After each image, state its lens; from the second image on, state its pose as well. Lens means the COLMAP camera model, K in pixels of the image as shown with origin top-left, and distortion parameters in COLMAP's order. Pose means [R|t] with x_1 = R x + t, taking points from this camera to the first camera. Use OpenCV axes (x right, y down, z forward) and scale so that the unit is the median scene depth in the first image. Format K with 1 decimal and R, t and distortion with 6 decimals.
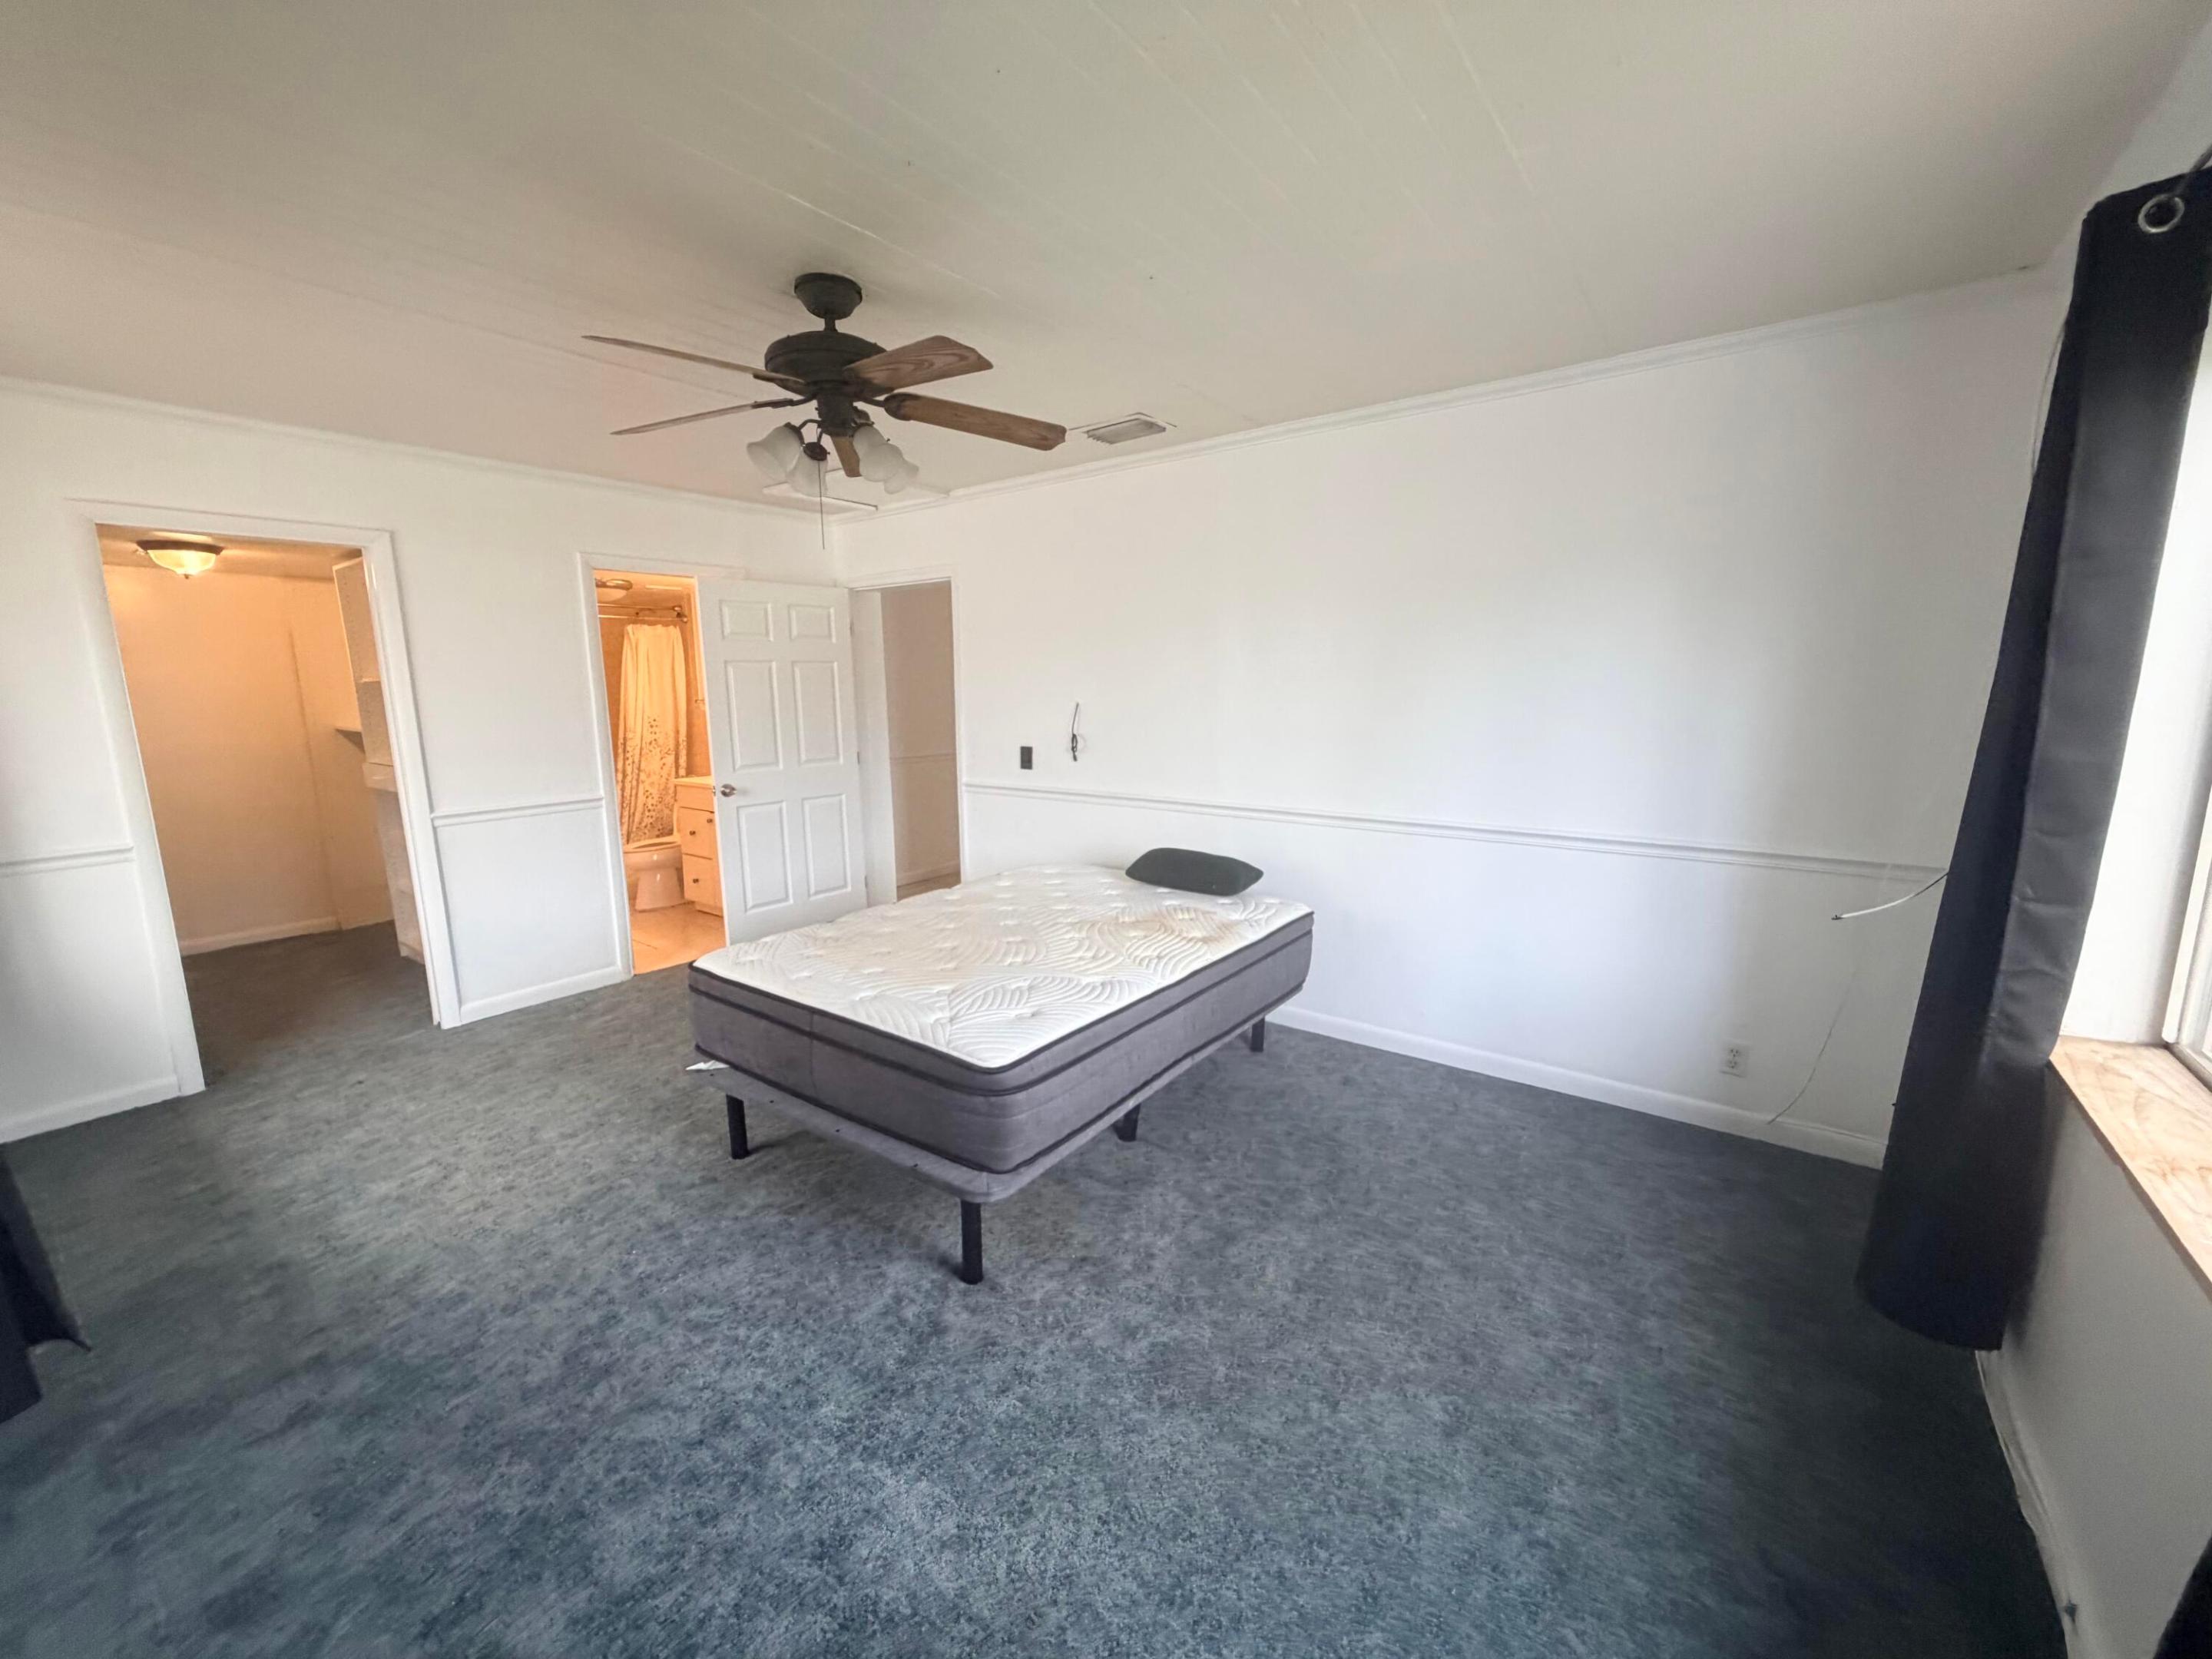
lens RADIAL K [[879.0, 0, 1110.3], [0, 879.0, 828.3], [0, 0, 1]] dist [0.001377, 0.000051]
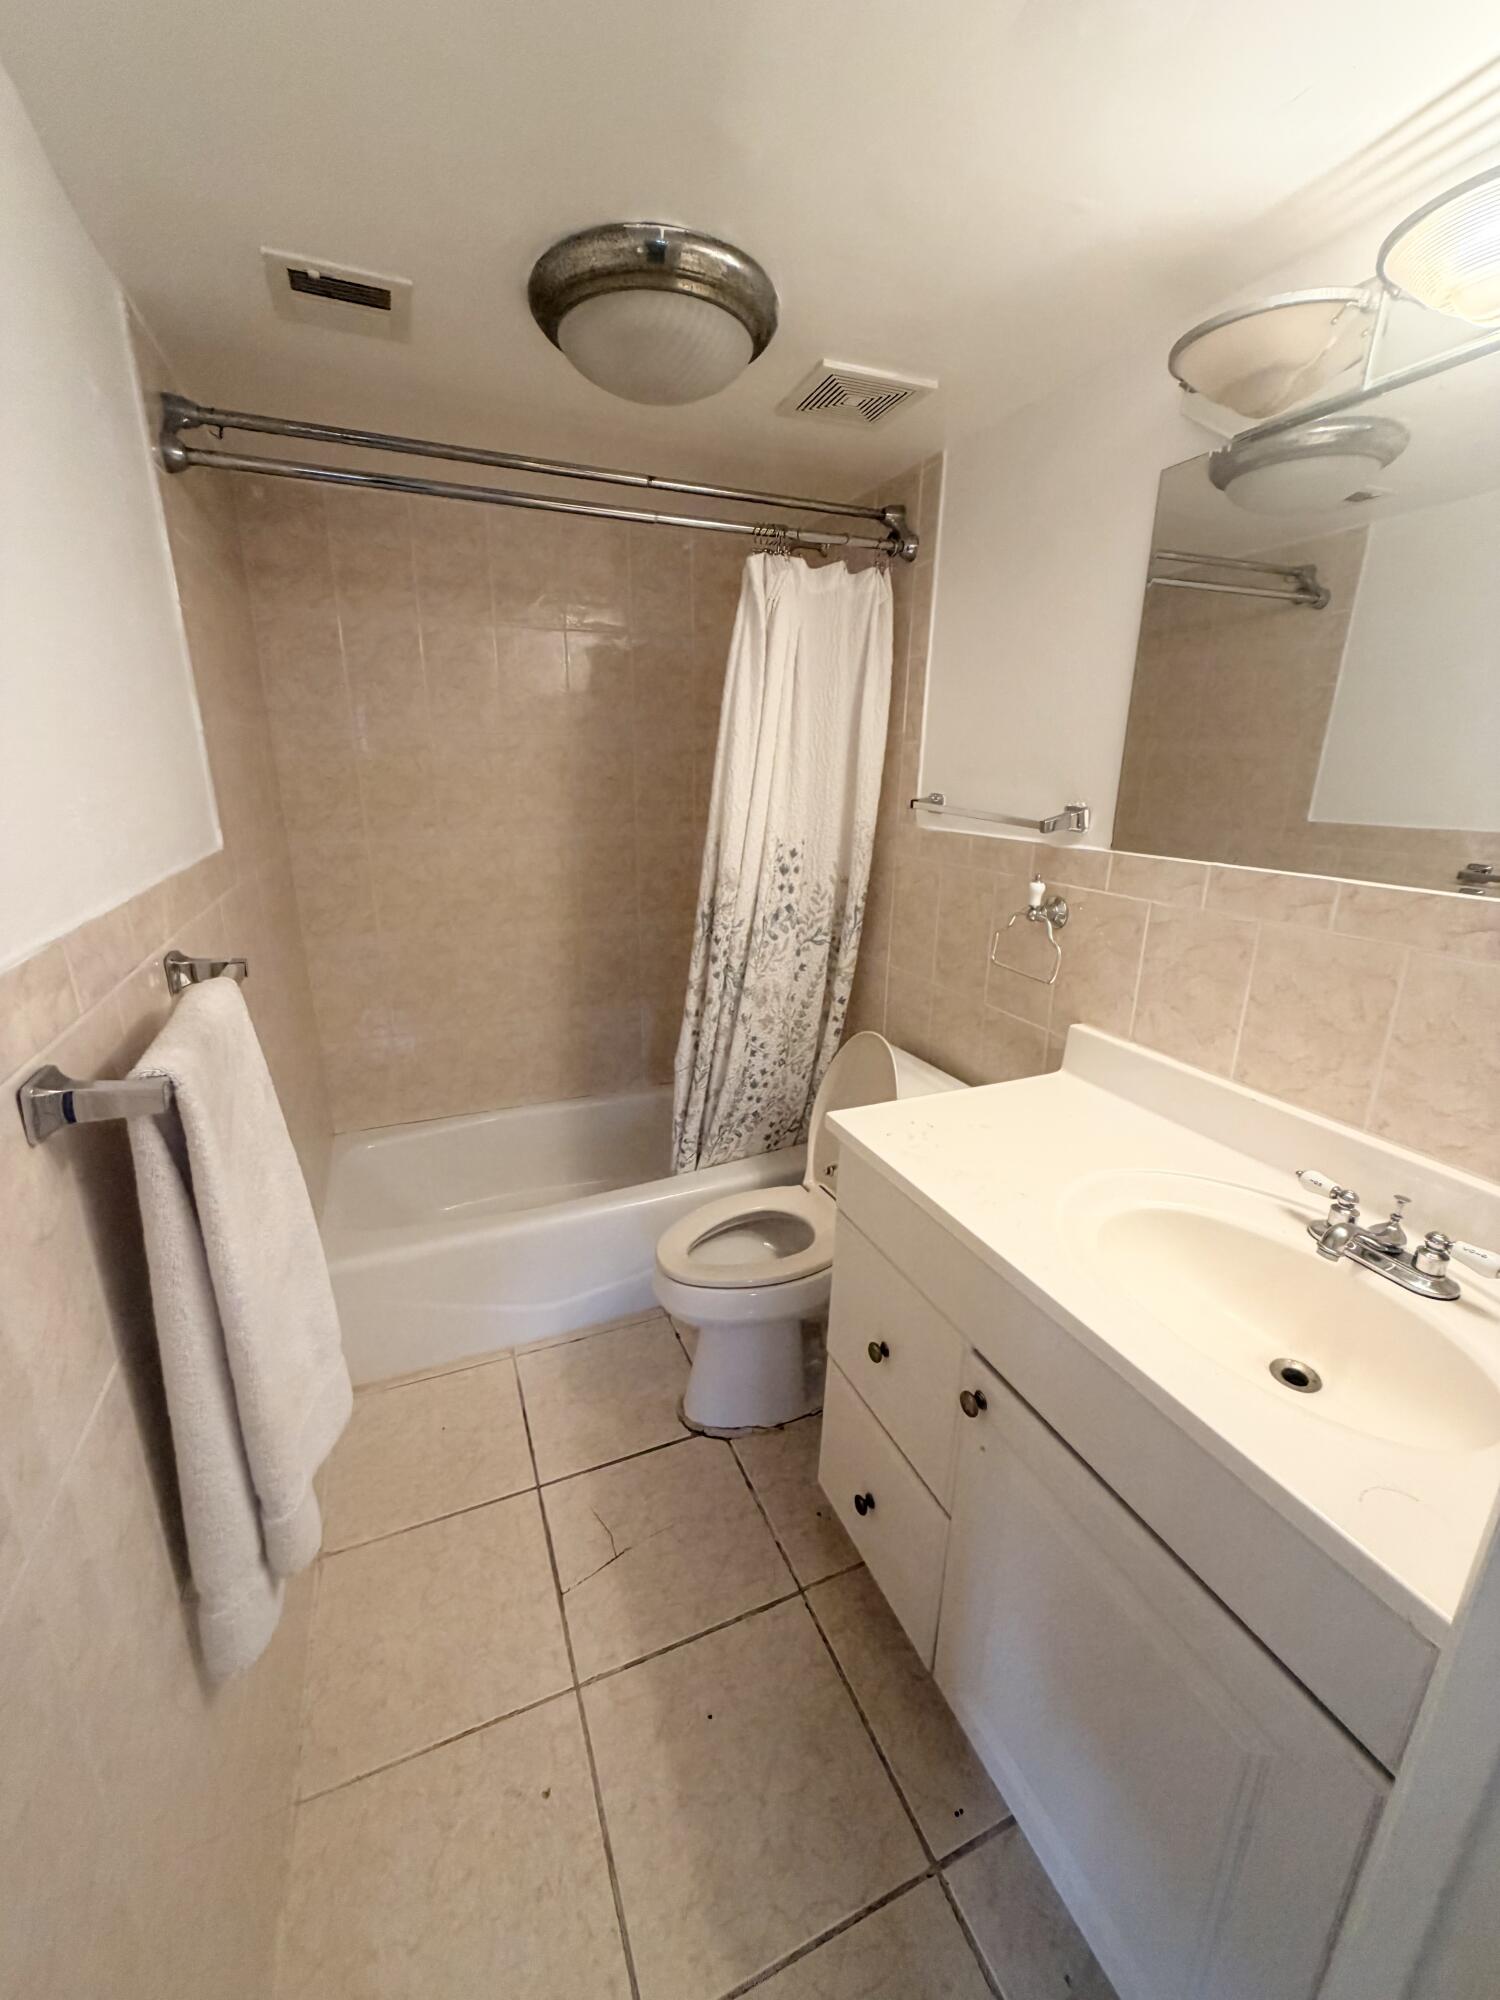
lens RADIAL K [[794.7, 0, 746.3], [0, 794.7, 1001.8], [0, 0, 1]] dist [0.001377, 0.000051]
pose [[0.861887, 0.165374, -0.479376, -0.367611], [-0.106762, 0.983317, 0.147271, -0.108005], [0.495734, -0.075752, 0.865164, 0.702409]]
